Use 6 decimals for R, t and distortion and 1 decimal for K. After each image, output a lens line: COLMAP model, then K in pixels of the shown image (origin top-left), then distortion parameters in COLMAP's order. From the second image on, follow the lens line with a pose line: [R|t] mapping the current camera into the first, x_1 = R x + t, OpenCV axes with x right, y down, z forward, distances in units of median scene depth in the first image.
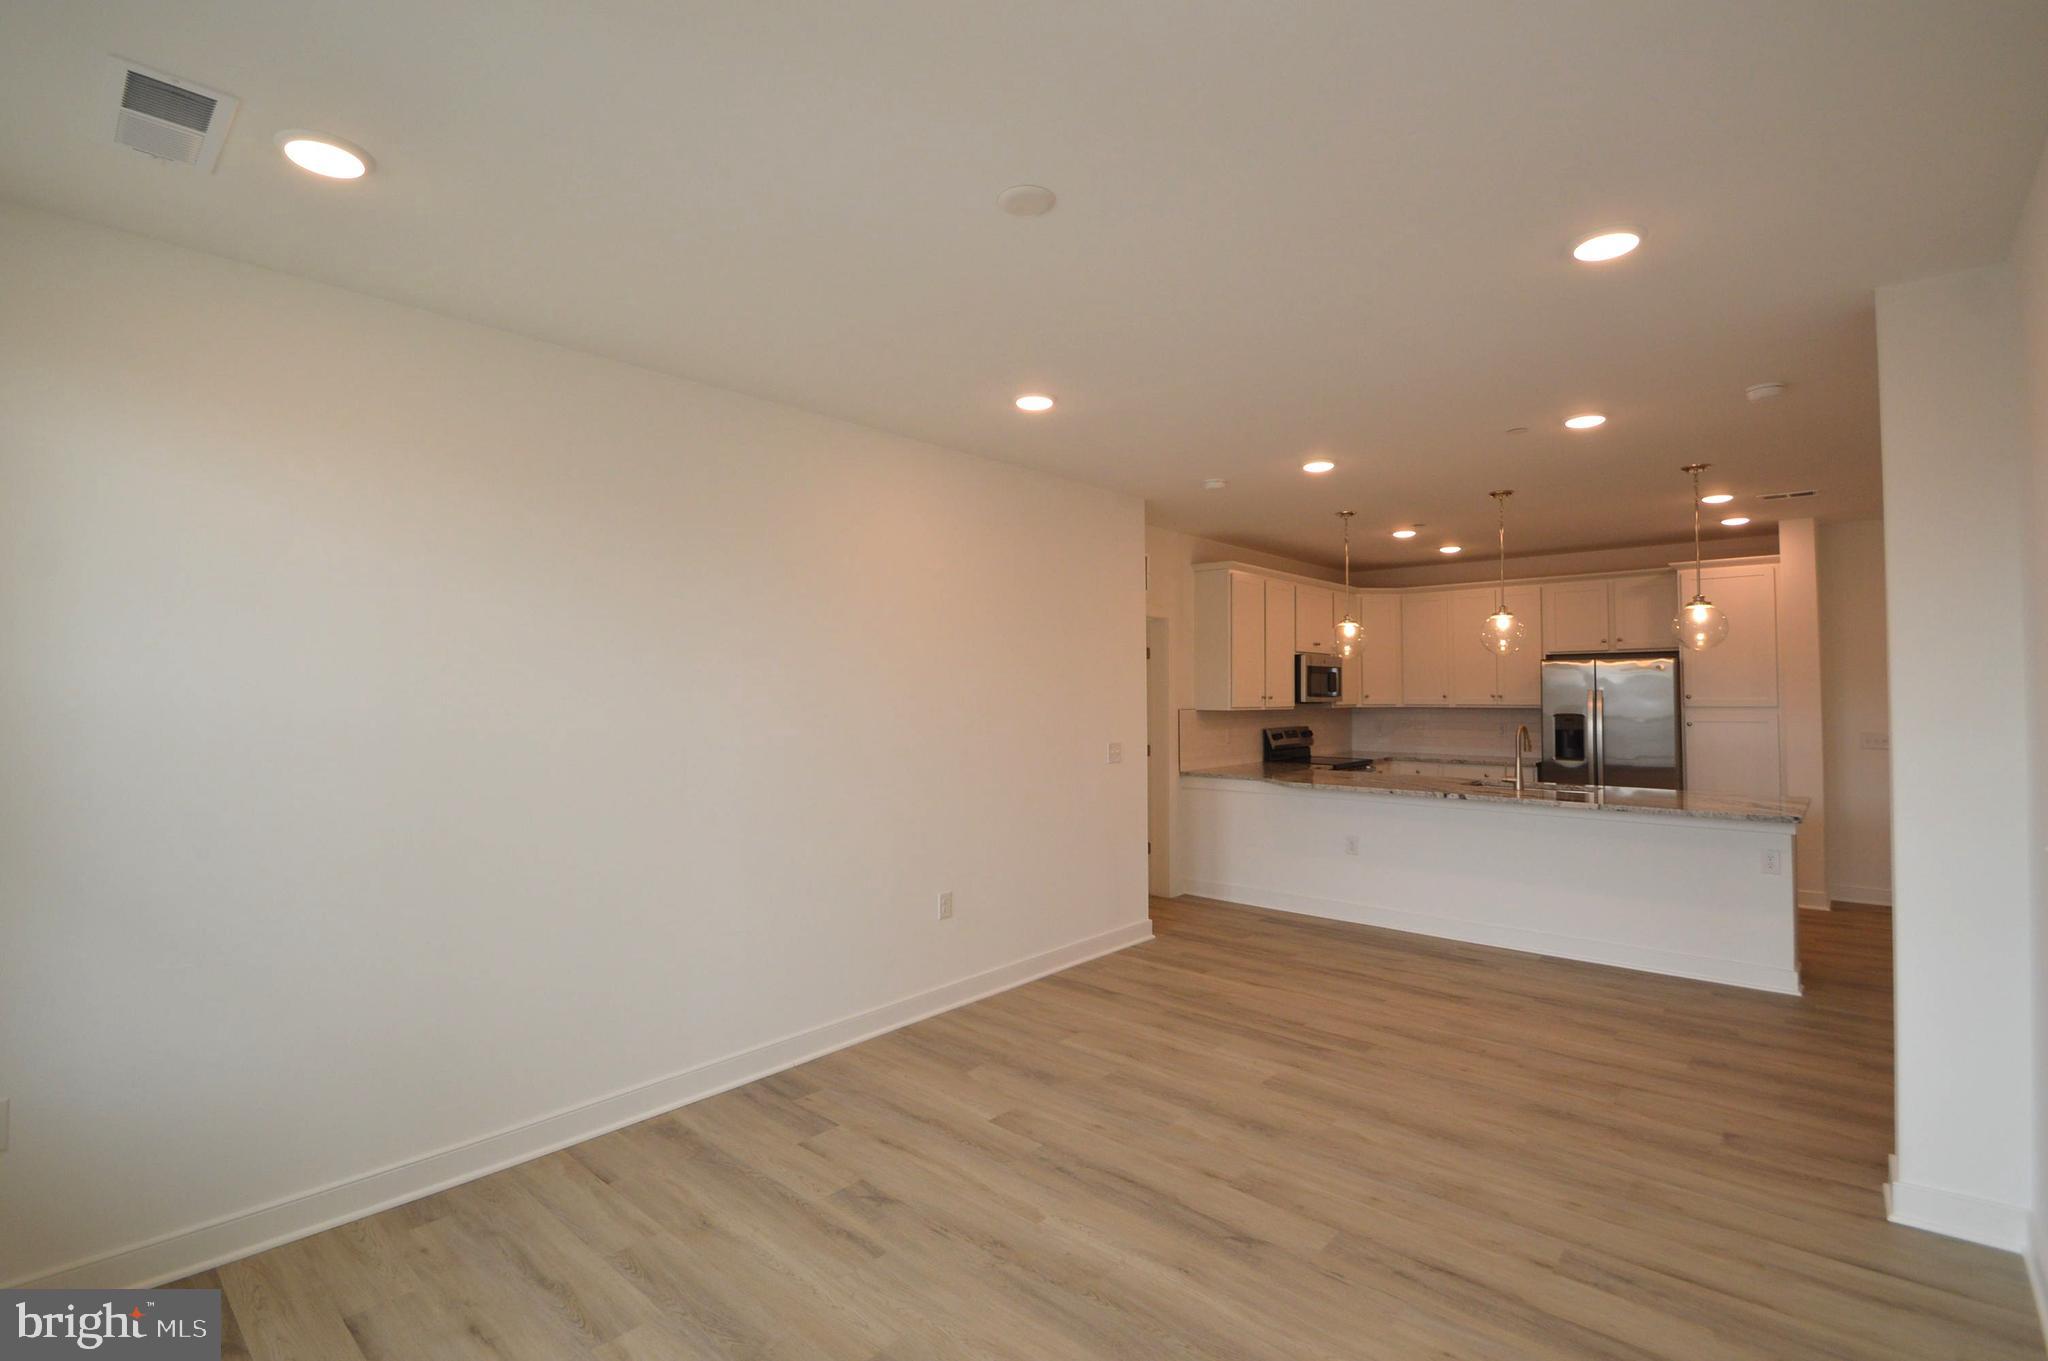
lens RADIAL K [[934.7, 0, 1031.4], [0, 934.7, 664.0], [0, 0, 1]] dist [0.011657, -0.016286]
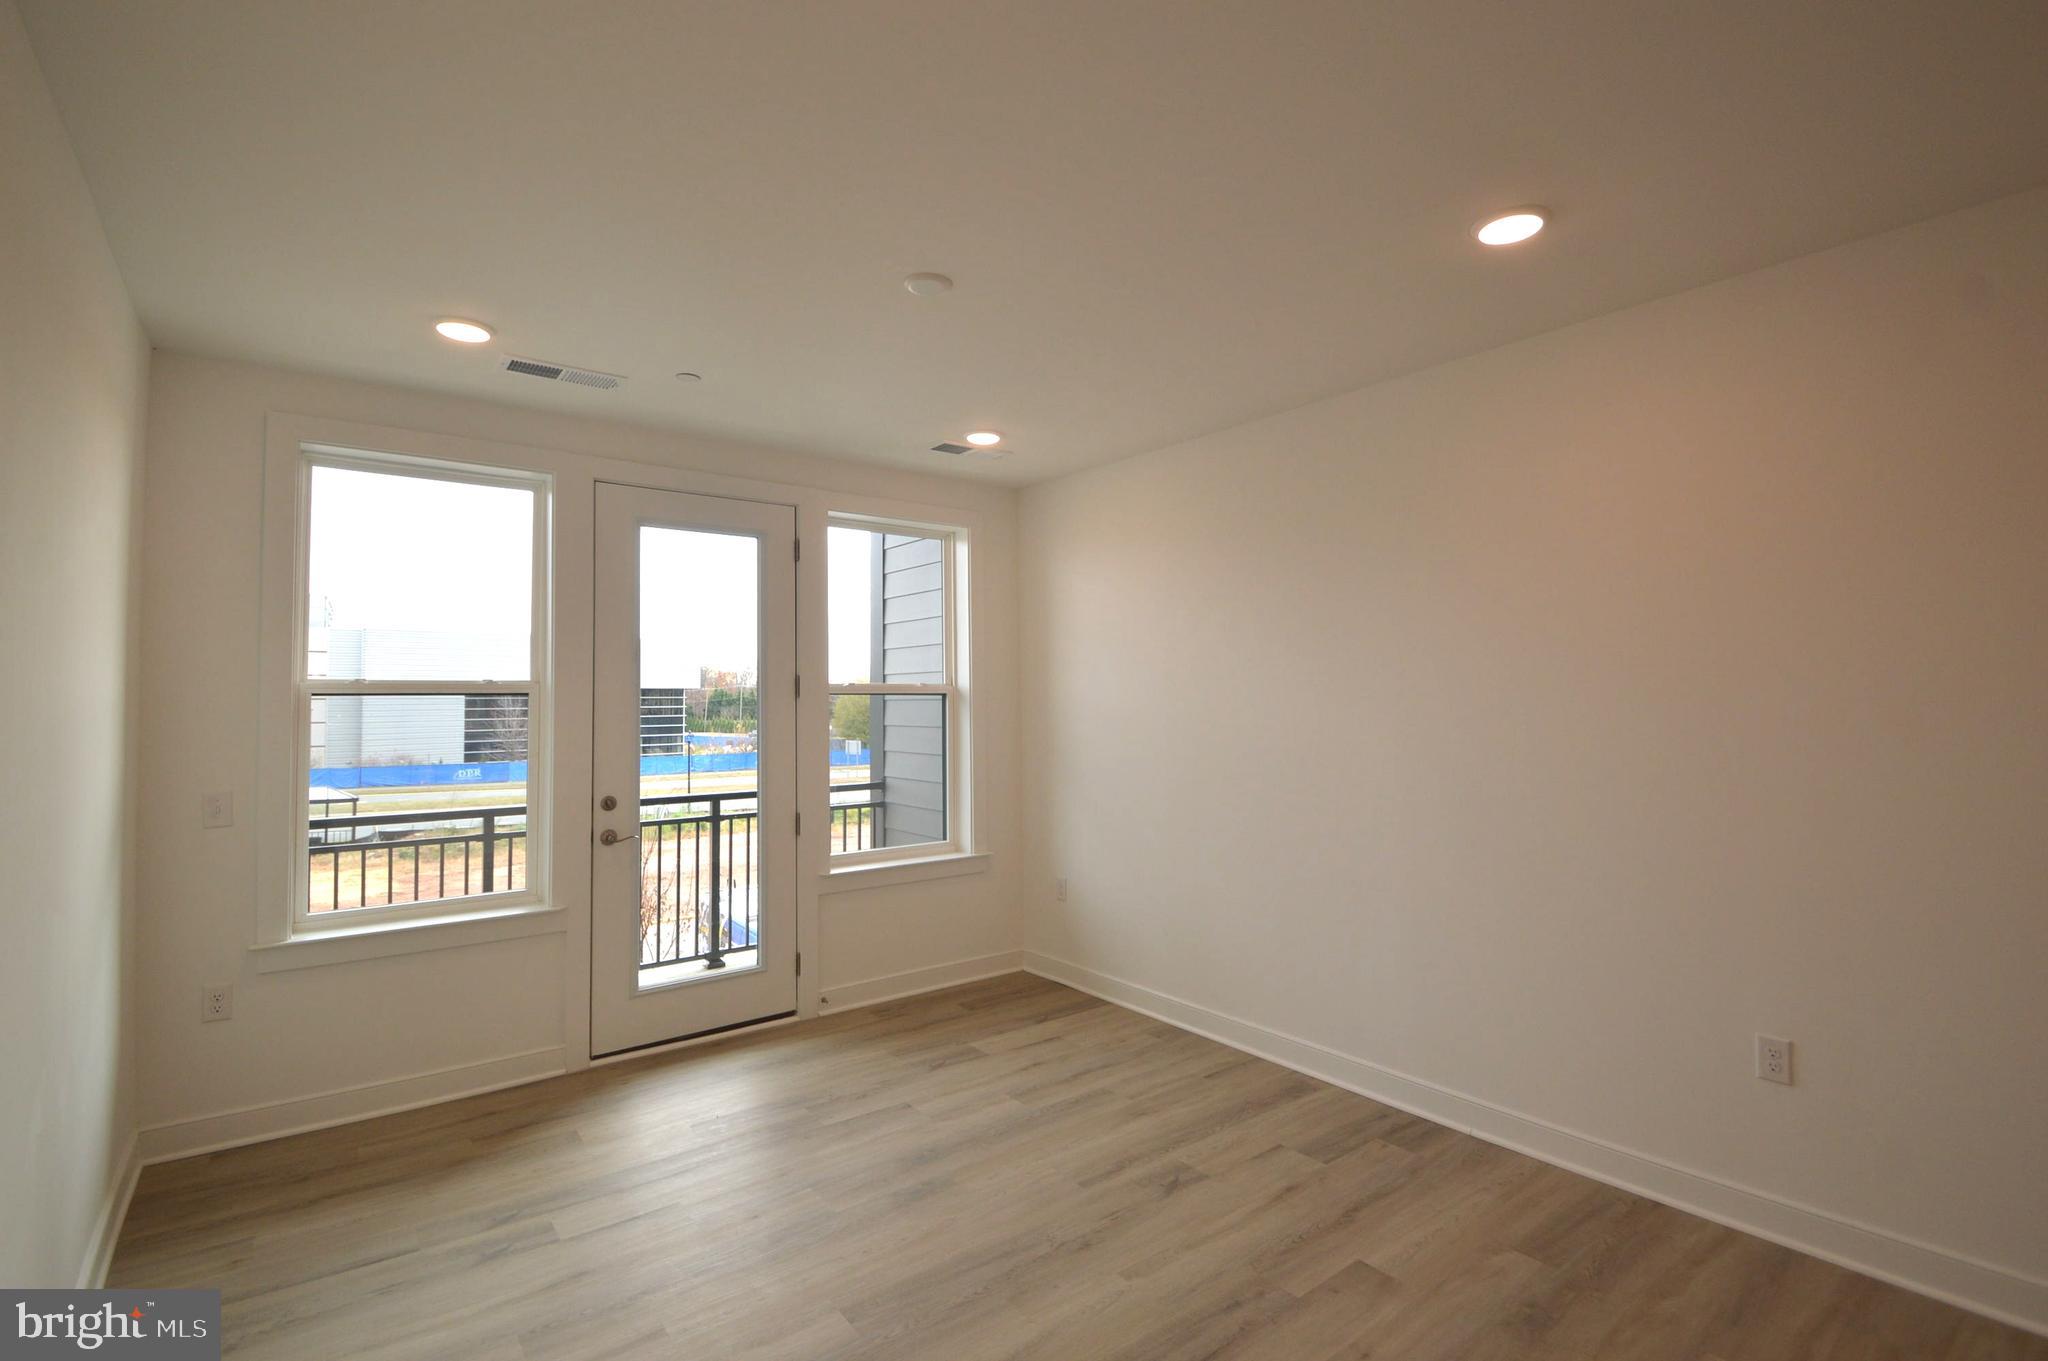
lens RADIAL K [[934.7, 0, 1033.1], [0, 934.7, 669.9], [0, 0, 1]] dist [0.011657, -0.016286]
pose [[-0.182011, -0.027770, -0.982904, 0.502050], [0.036410, 0.998725, -0.034959, 0.019075], [0.982622, -0.042151, -0.180768, 0.593061]]
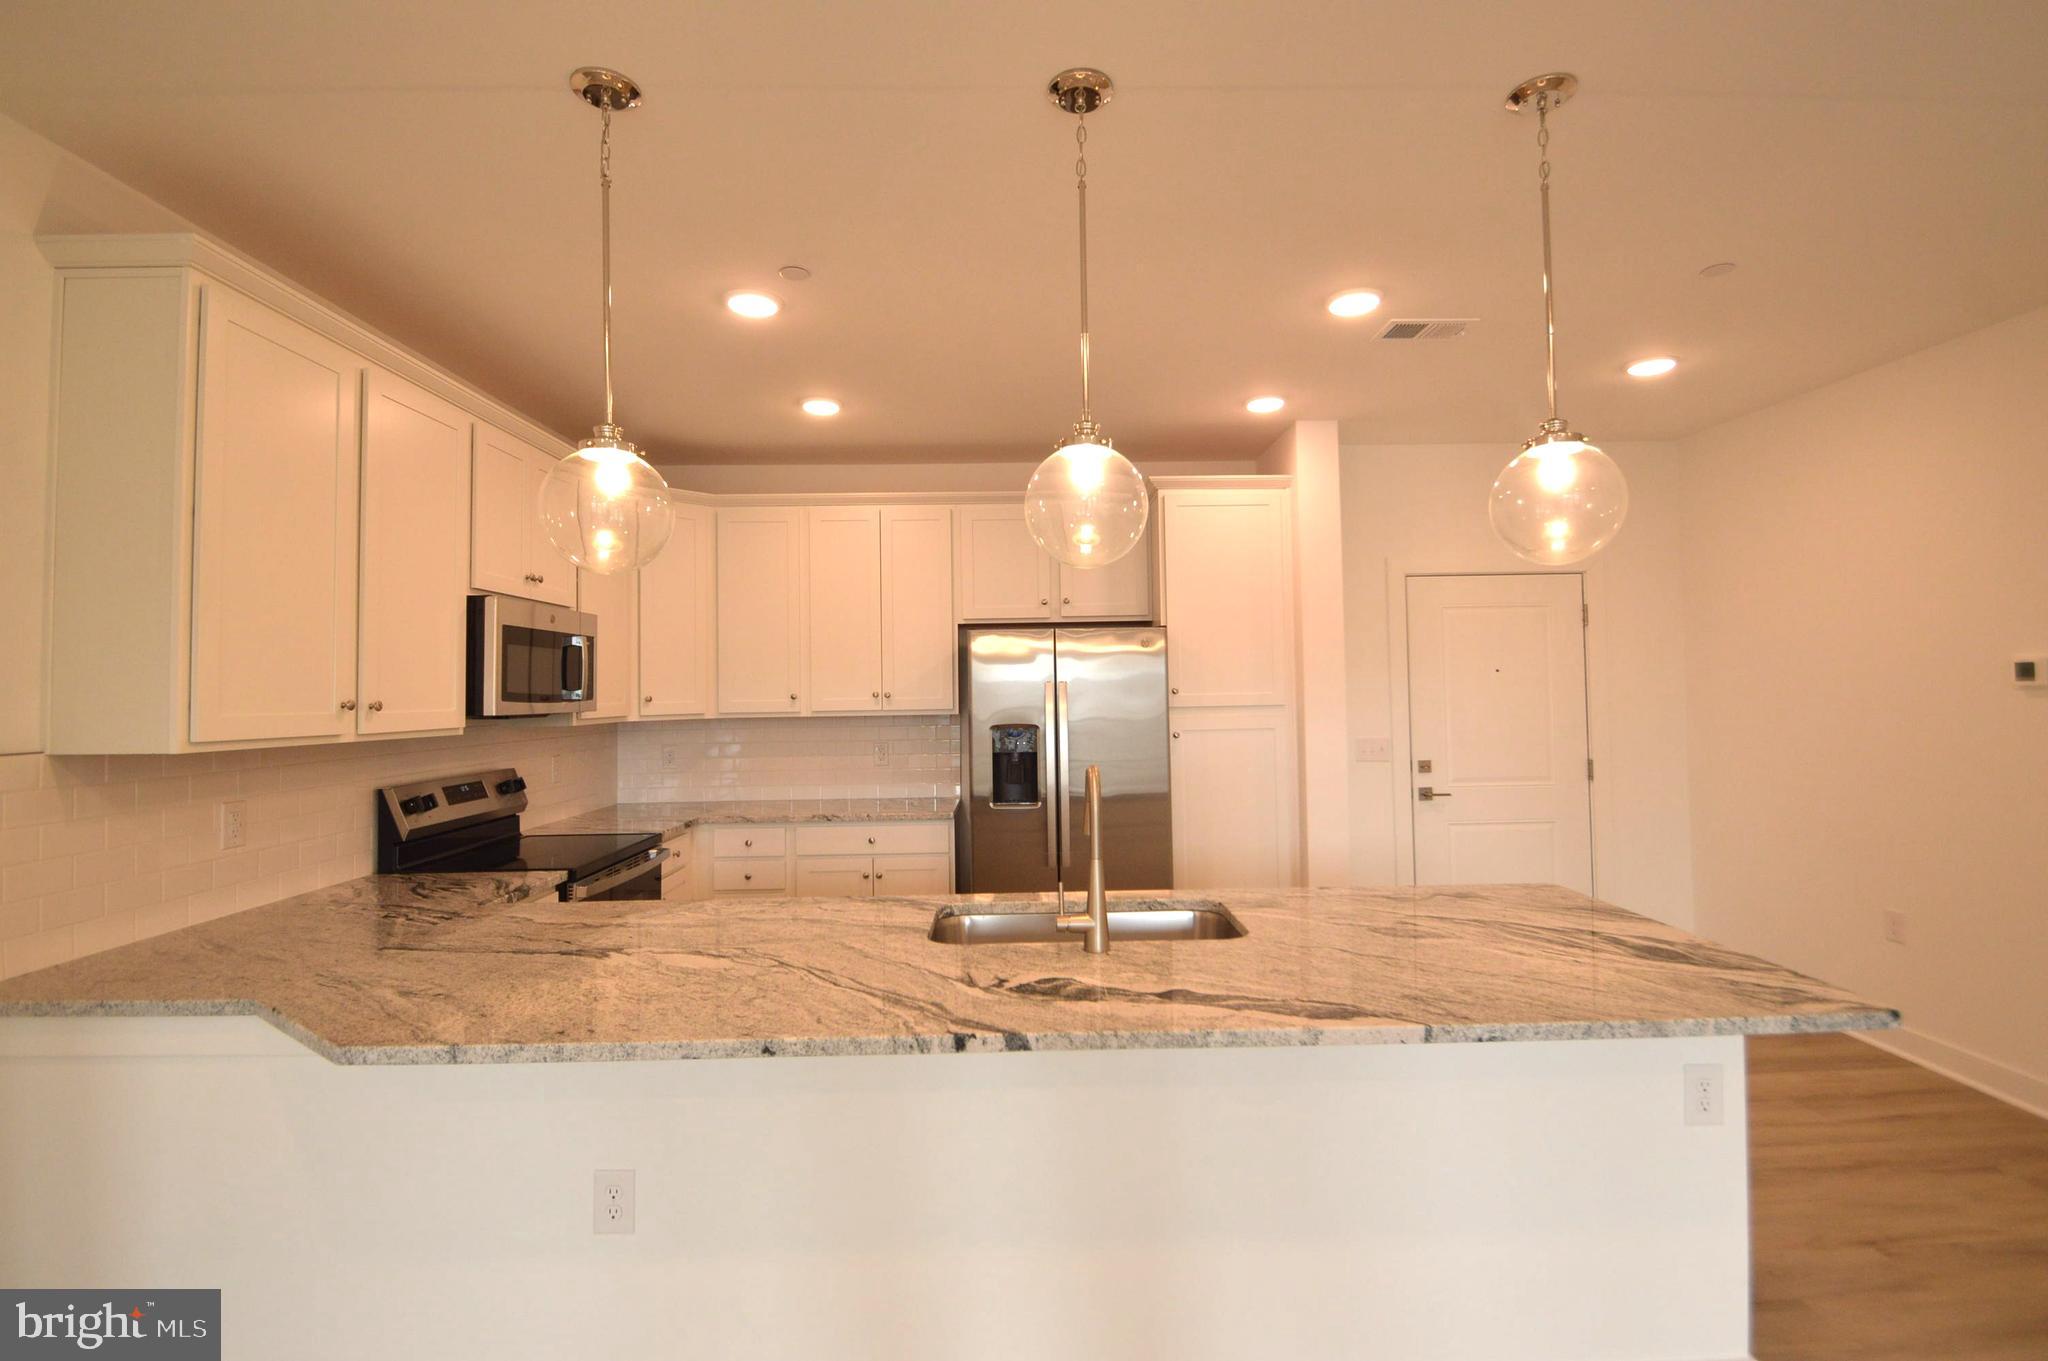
lens RADIAL K [[934.7, 0, 1037.9], [0, 934.7, 664.5], [0, 0, 1]] dist [0.011657, -0.016286]
pose [[0.729670, 0.010031, 0.683726, 0.289471], [-0.007128, 0.999950, -0.007062, 0.030800], [-0.683762, 0.000279, 0.729705, 0.847534]]
